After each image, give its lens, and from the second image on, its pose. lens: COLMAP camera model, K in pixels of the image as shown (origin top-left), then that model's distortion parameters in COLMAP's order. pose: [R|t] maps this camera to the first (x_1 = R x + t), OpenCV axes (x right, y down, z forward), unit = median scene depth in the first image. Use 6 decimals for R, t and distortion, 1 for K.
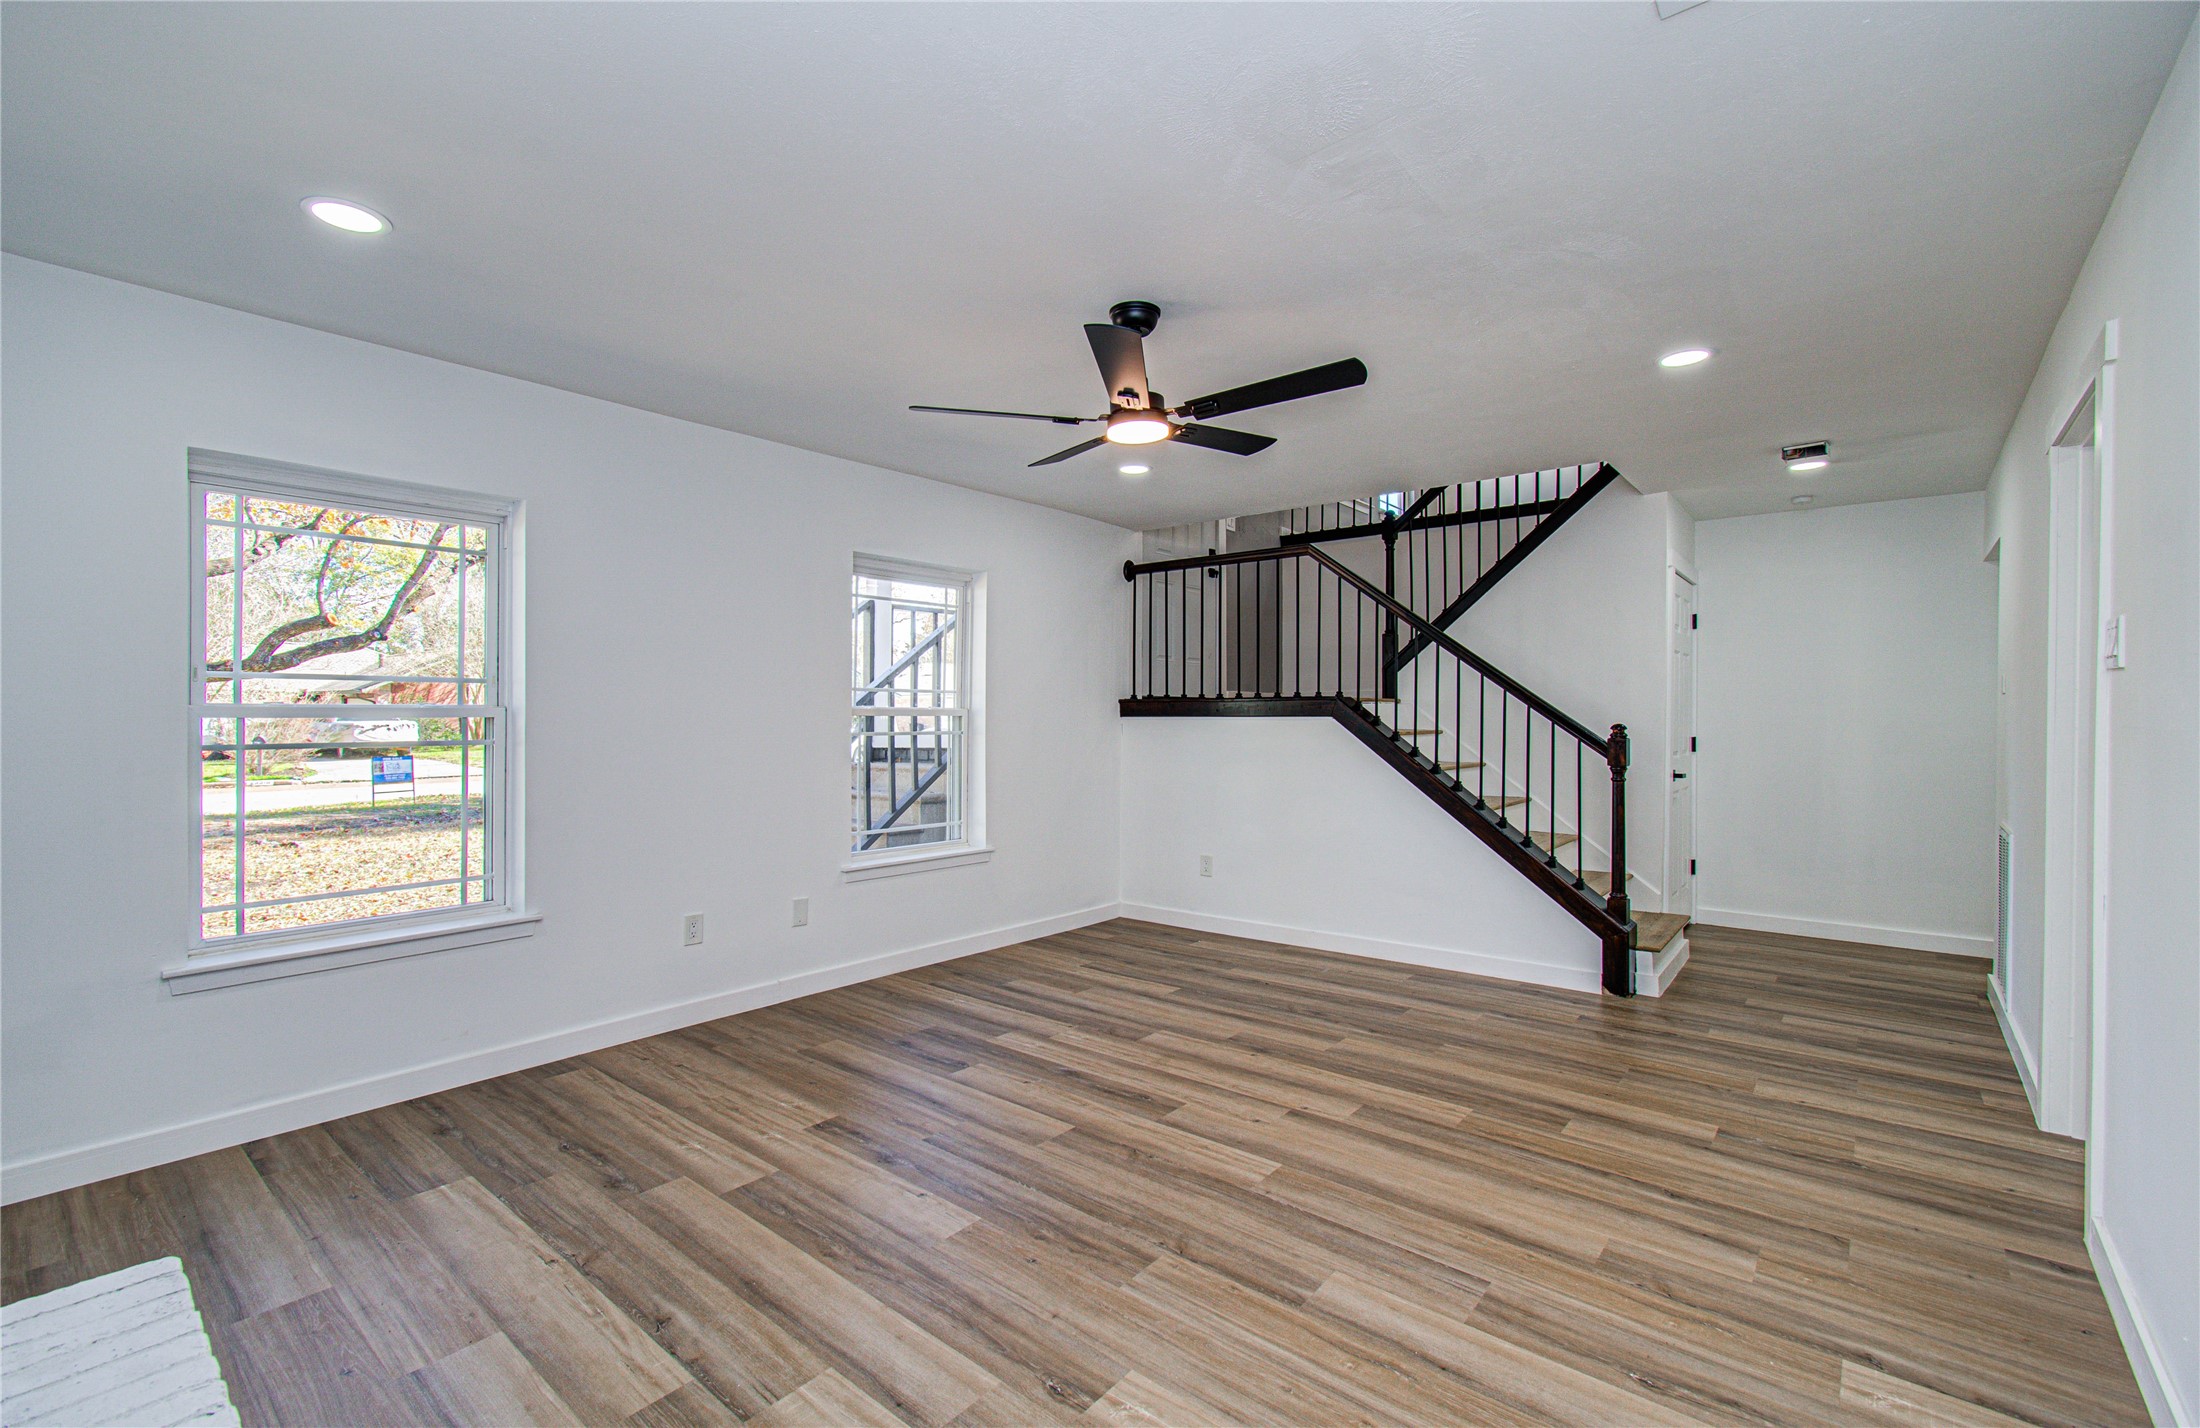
lens RADIAL K [[949.7, 0, 1094.1], [0, 949.7, 712.8], [0, 0, 1]] dist [-0.020544, 0.012166]
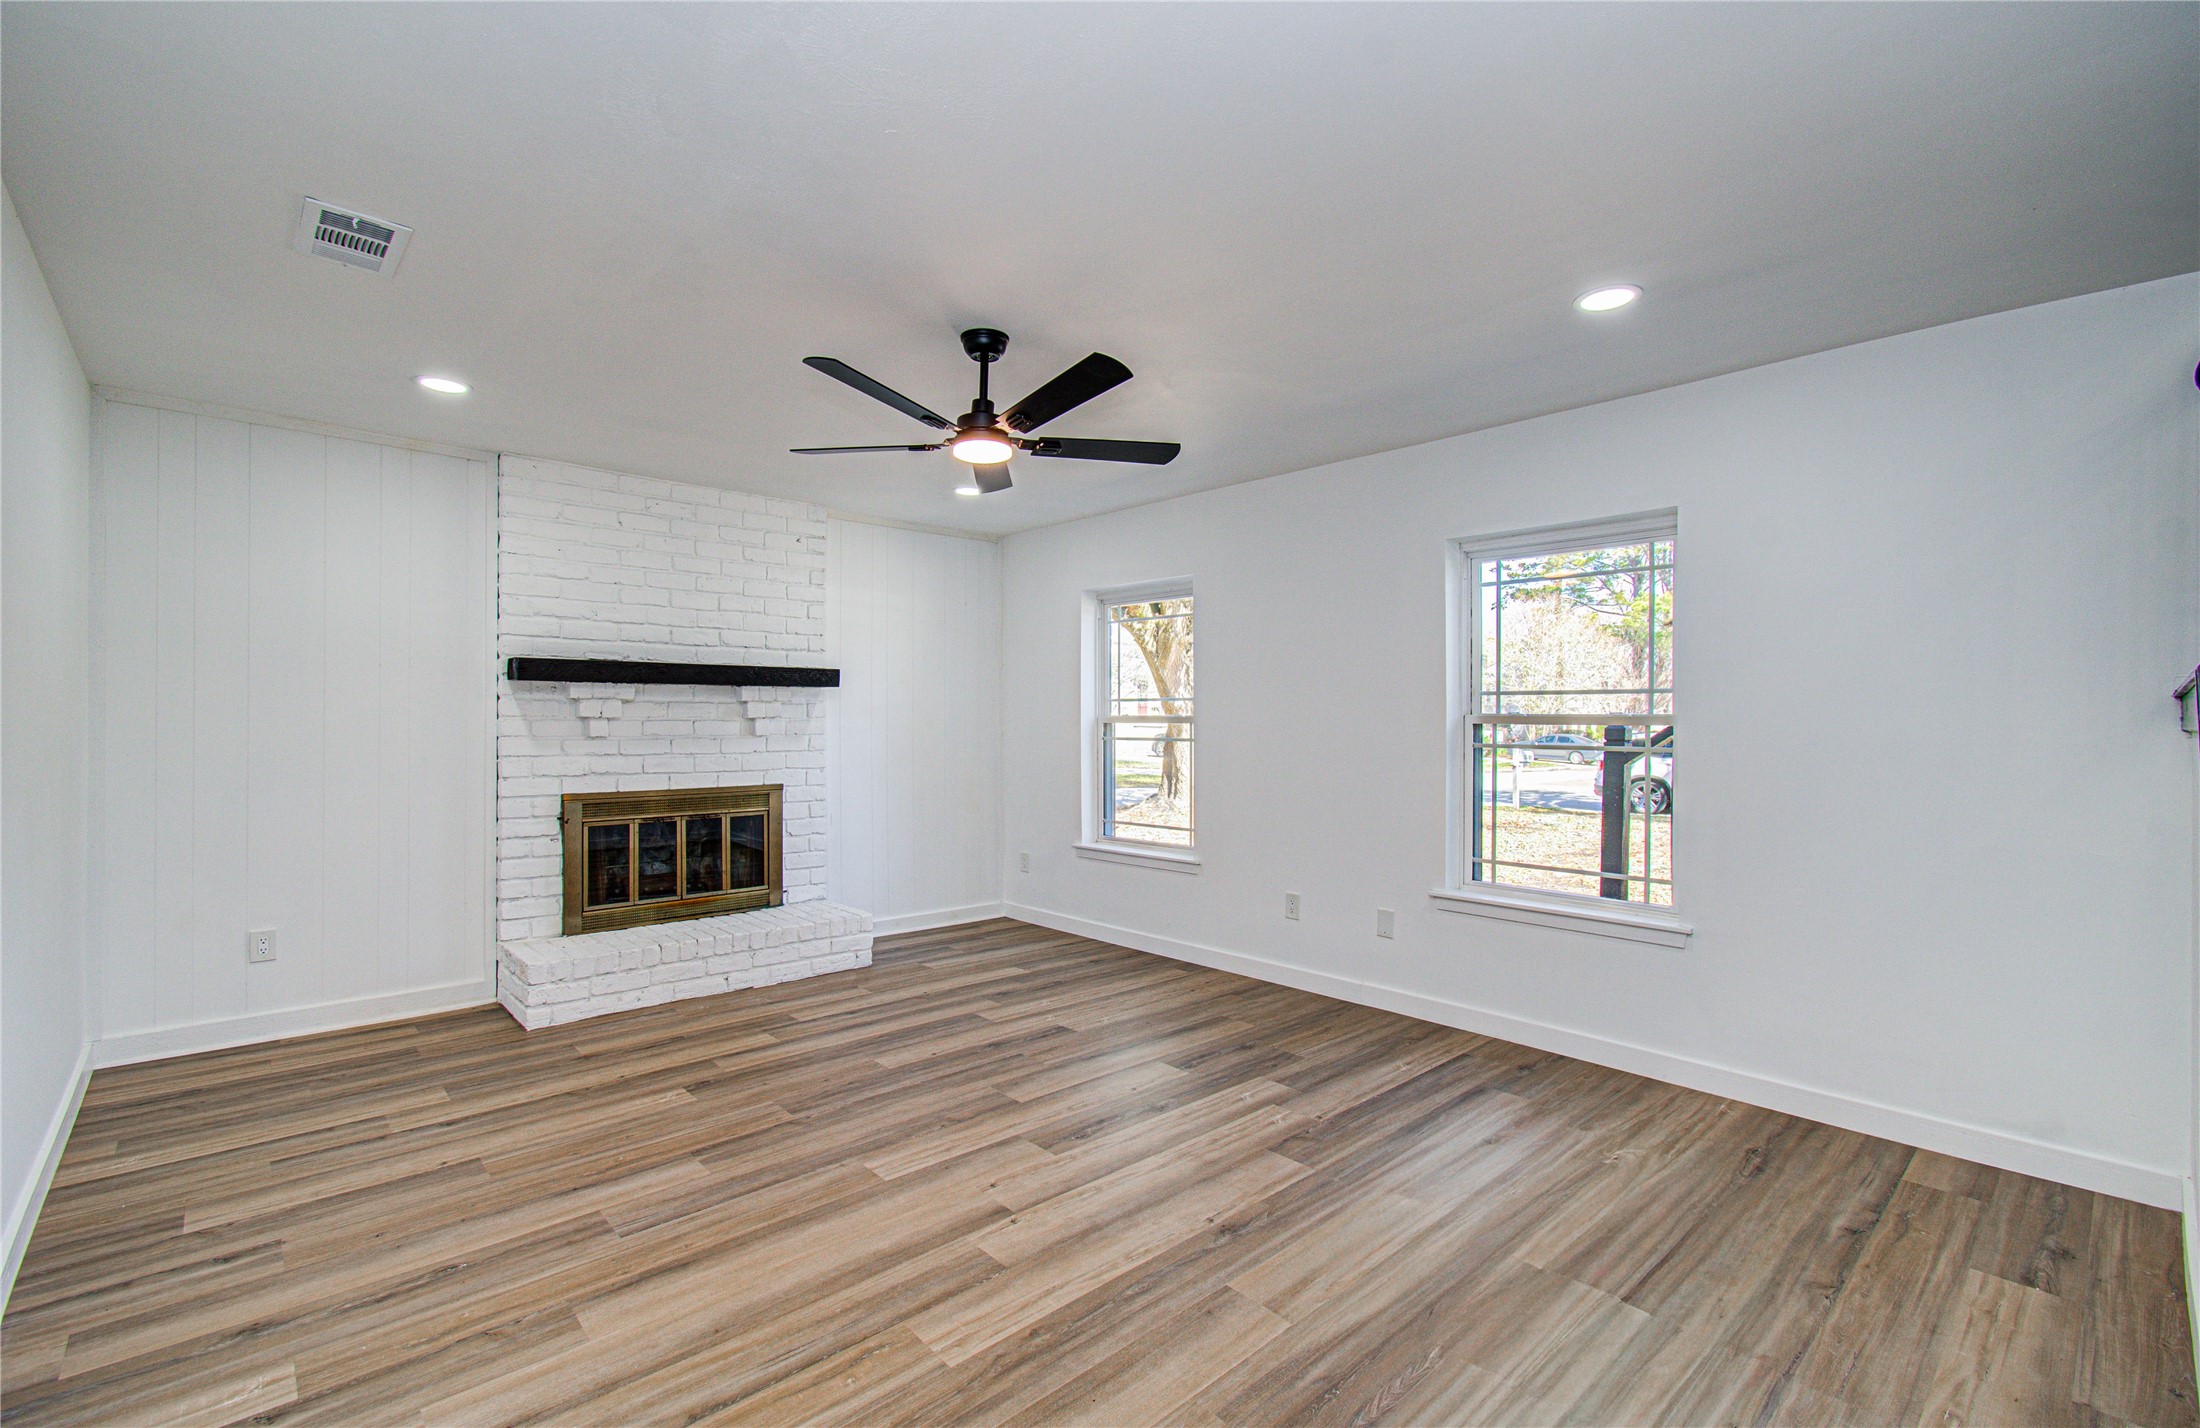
lens RADIAL K [[949.7, 0, 1094.1], [0, 949.7, 712.8], [0, 0, 1]] dist [-0.020544, 0.012166]
pose [[-0.136429, -0.011338, -0.990585, 1.024107], [-0.002010, 0.999936, -0.011168, 0.004854], [0.990648, 0.000467, -0.136443, 1.207016]]
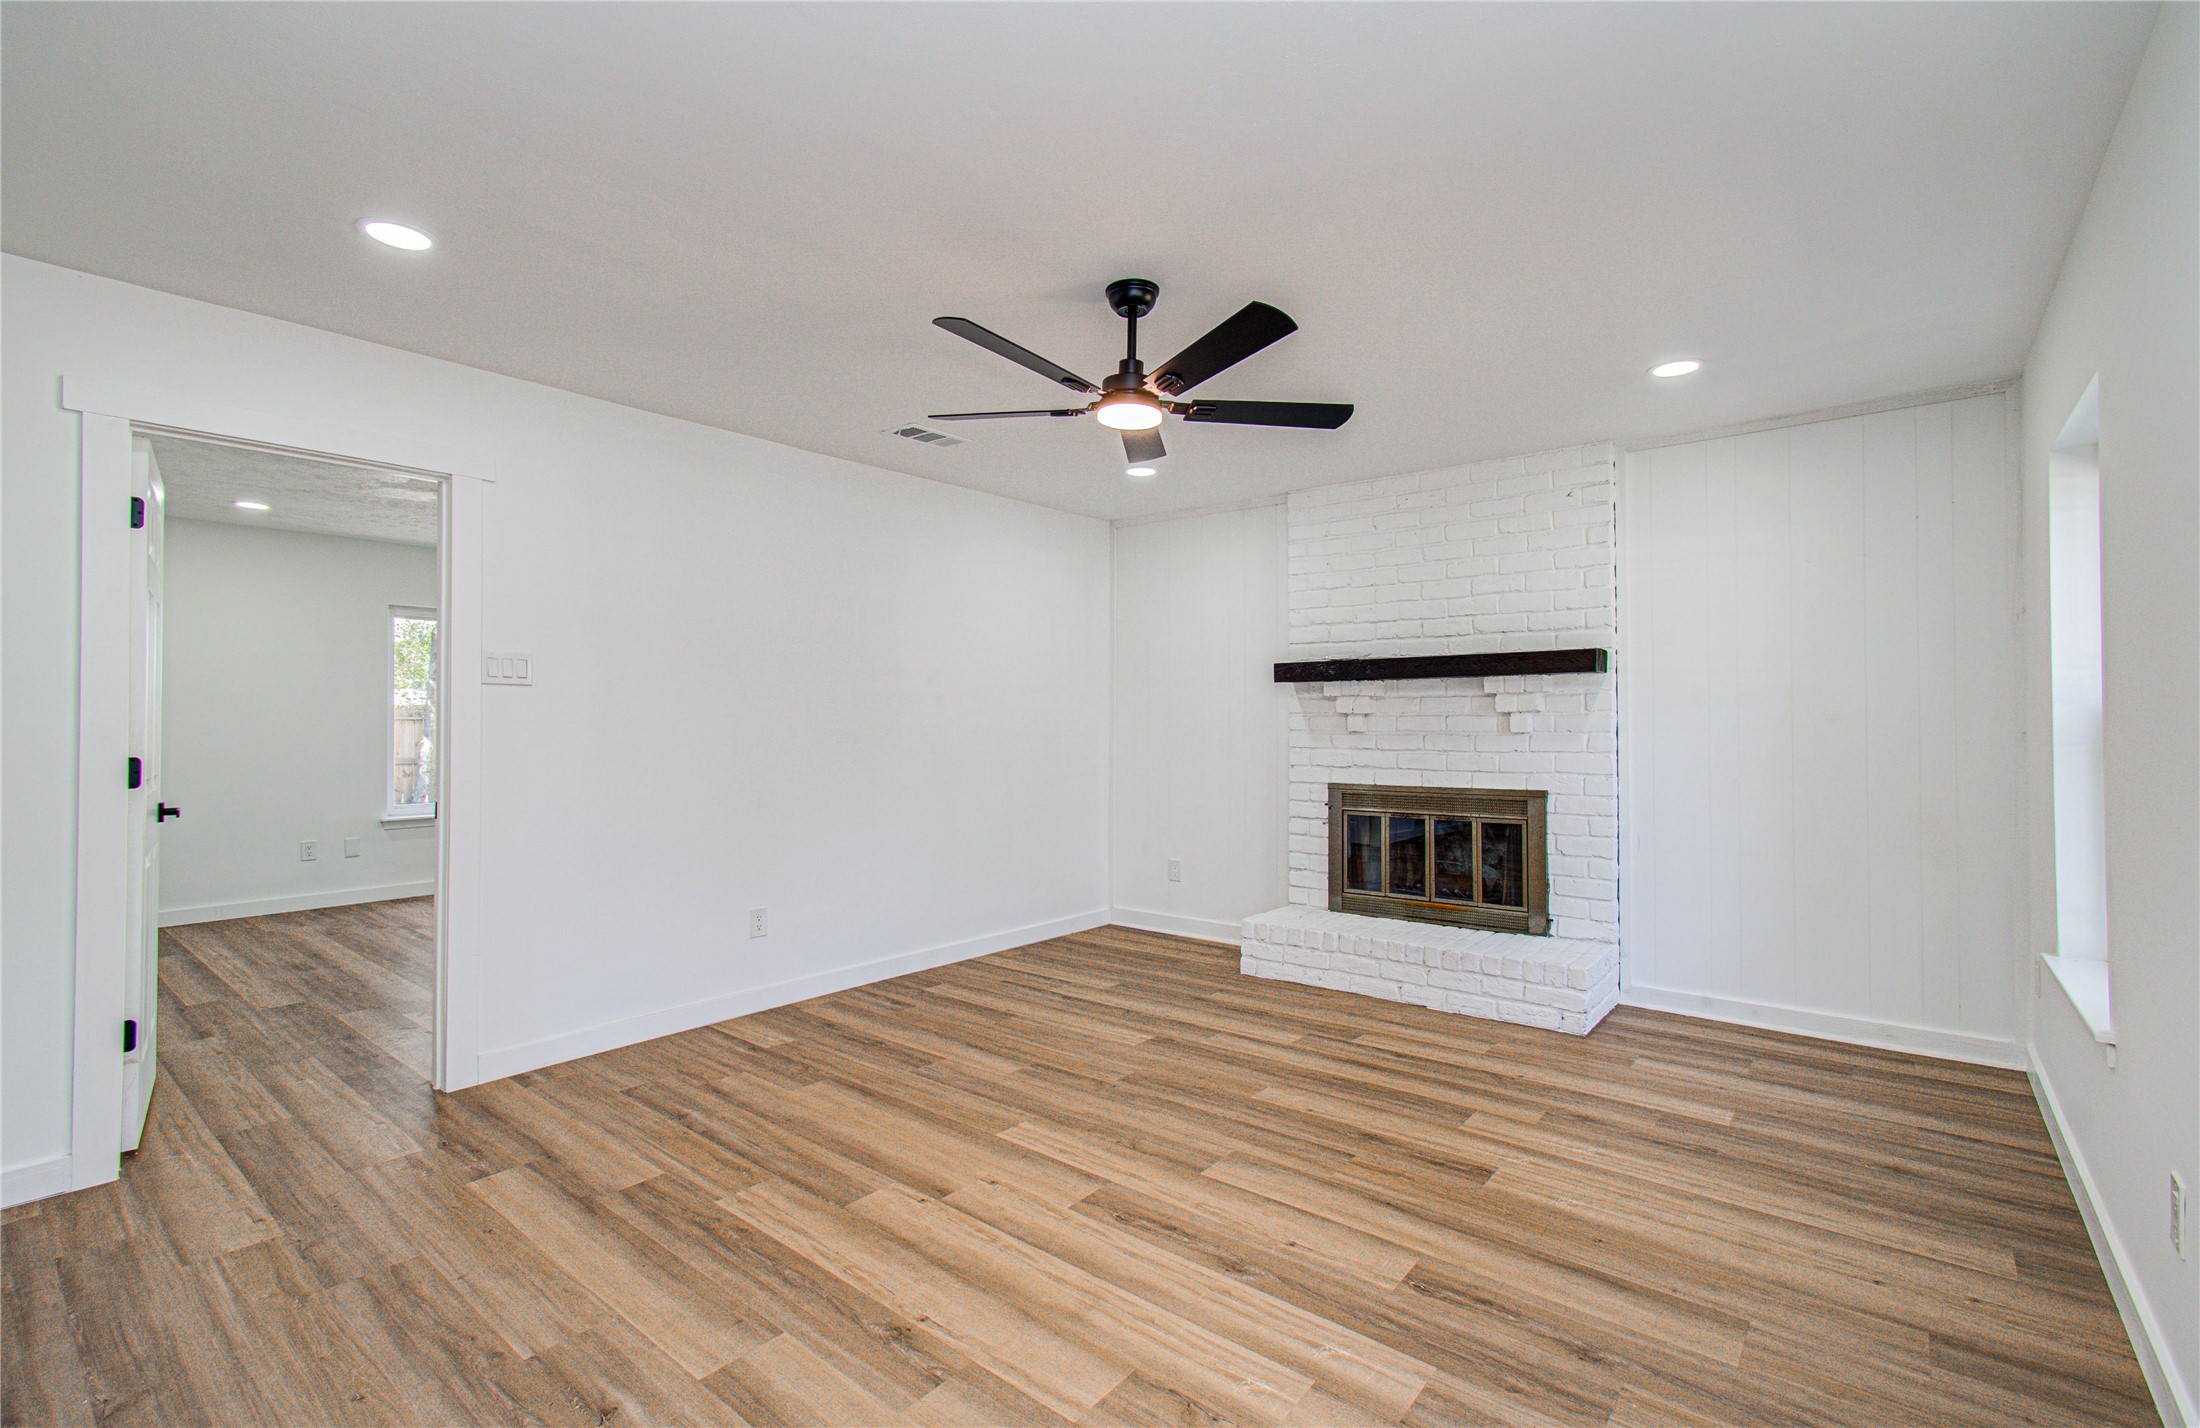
lens RADIAL K [[970.8, 0, 1093.2], [0, 970.8, 714.1], [0, 0, 1]] dist [-0.021521, 0.012241]
pose [[-0.999984, 0.001414, -0.005567, 0.084447], [0.001466, 0.999955, -0.009340, 0.012421], [0.005554, -0.009348, -0.999941, 1.878747]]
